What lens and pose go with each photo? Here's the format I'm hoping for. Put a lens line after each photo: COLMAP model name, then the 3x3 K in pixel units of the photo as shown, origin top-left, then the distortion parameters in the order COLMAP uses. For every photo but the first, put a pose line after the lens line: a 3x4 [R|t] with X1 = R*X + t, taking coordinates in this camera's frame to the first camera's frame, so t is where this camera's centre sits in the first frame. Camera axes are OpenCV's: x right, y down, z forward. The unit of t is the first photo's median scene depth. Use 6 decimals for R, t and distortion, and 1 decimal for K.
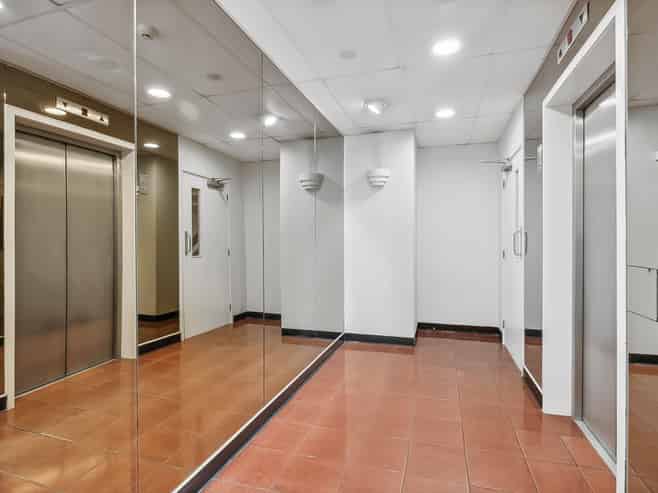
lens RADIAL K [[342.9, 0, 329.0], [0, 342.9, 246.5], [0, 0, 1]] dist [-0.002690, -0.000491]
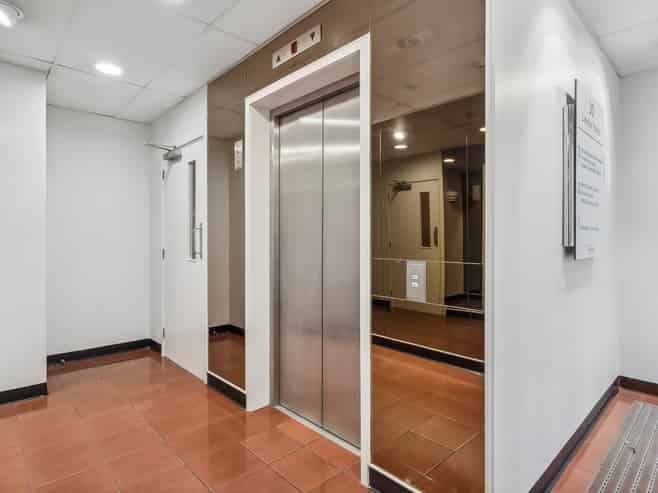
lens RADIAL K [[367.5, 0, 329.0], [0, 367.5, 246.5], [0, 0, 1]] dist [0.038915, -0.059156]
pose [[0.473822, -0.019580, 0.880403, -0.143205], [0.011542, 0.999805, 0.016024, -0.008468], [-0.880545, 0.002570, 0.473956, 0.199193]]
